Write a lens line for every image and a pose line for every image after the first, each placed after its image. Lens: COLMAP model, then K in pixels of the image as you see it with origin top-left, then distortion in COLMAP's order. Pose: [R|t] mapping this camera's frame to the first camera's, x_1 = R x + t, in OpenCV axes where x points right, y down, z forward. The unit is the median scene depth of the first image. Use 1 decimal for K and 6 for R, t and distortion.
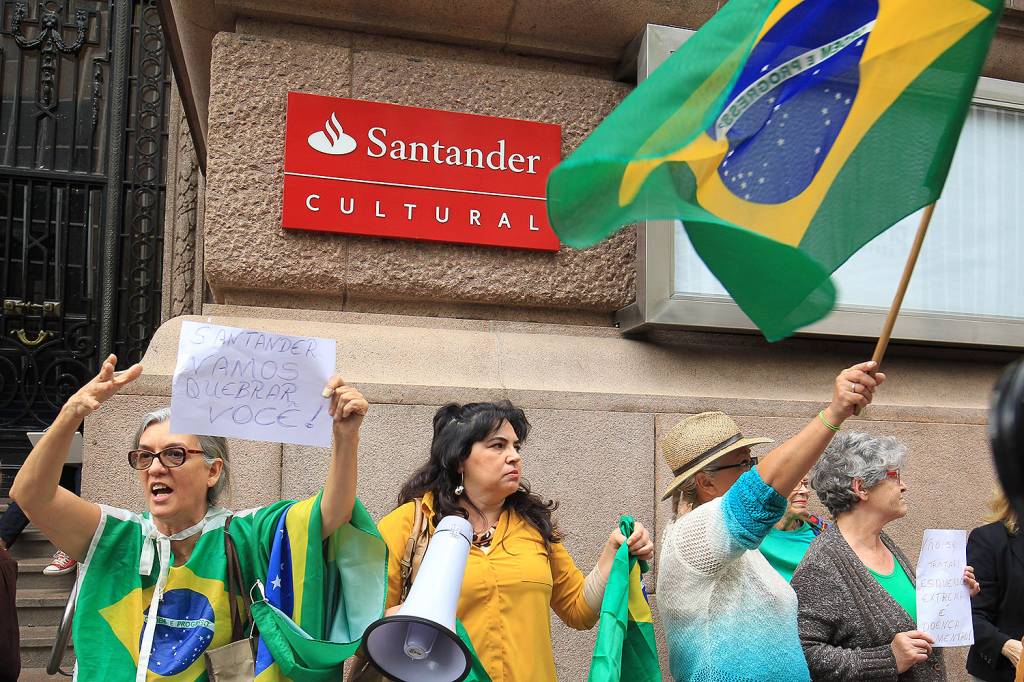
lens RADIAL K [[876.4, 0, 509.1], [0, 876.4, 411.2], [0, 0, 1]] dist [-0.012037, 0.000589]
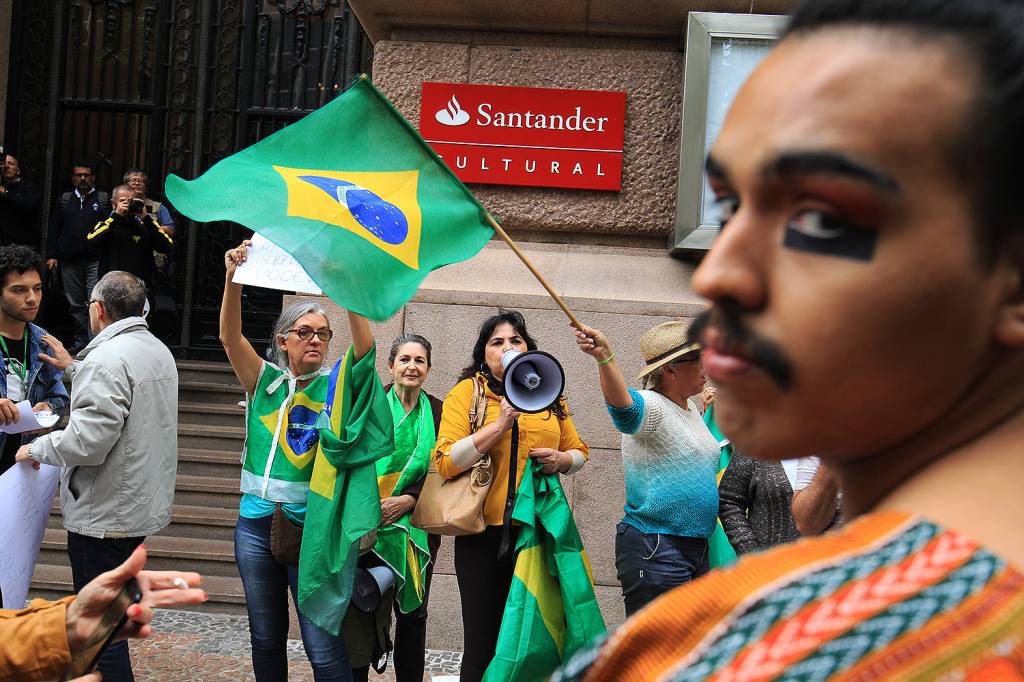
lens RADIAL K [[903.8, 0, 512.0], [0, 903.8, 341.0], [0, 0, 1]] dist [0.010171, -0.000323]
pose [[0.956751, 0.037386, -0.288497, 0.309801], [-0.024722, 0.998569, 0.047420, -0.019479], [0.289857, -0.038237, 0.956306, -0.357400]]
